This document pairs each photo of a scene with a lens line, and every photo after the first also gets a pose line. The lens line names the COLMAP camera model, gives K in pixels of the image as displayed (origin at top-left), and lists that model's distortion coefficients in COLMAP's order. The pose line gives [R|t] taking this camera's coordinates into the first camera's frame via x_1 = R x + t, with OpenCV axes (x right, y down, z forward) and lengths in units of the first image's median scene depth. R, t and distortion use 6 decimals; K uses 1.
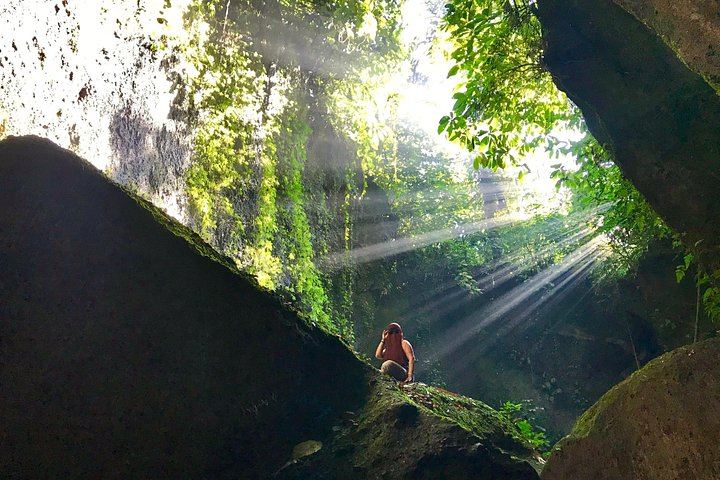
lens RADIAL K [[584.2, 0, 360.0], [0, 584.2, 240.0], [0, 0, 1]] dist [0.012148, 0.006180]
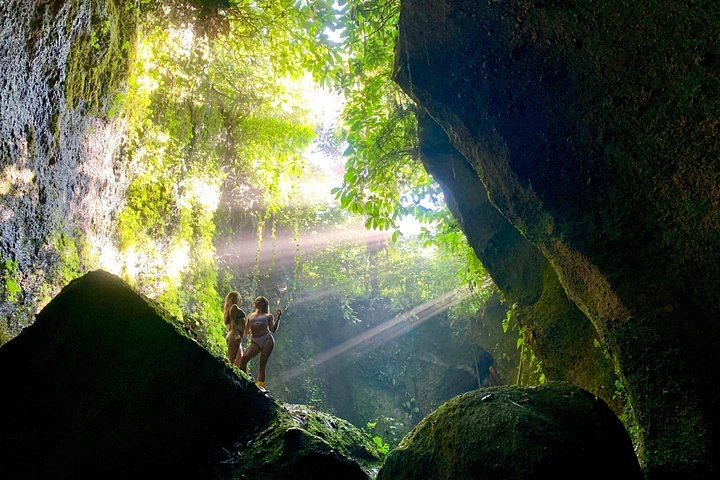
lens RADIAL K [[534.5, 0, 362.0], [0, 534.5, 226.1], [0, 0, 1]] dist [0.052320, -0.089083]
pose [[0.977283, 0.093054, 0.190418, -0.015469], [-0.080076, 0.993981, -0.074767, -0.037254], [-0.196229, 0.057820, 0.978852, -0.112662]]
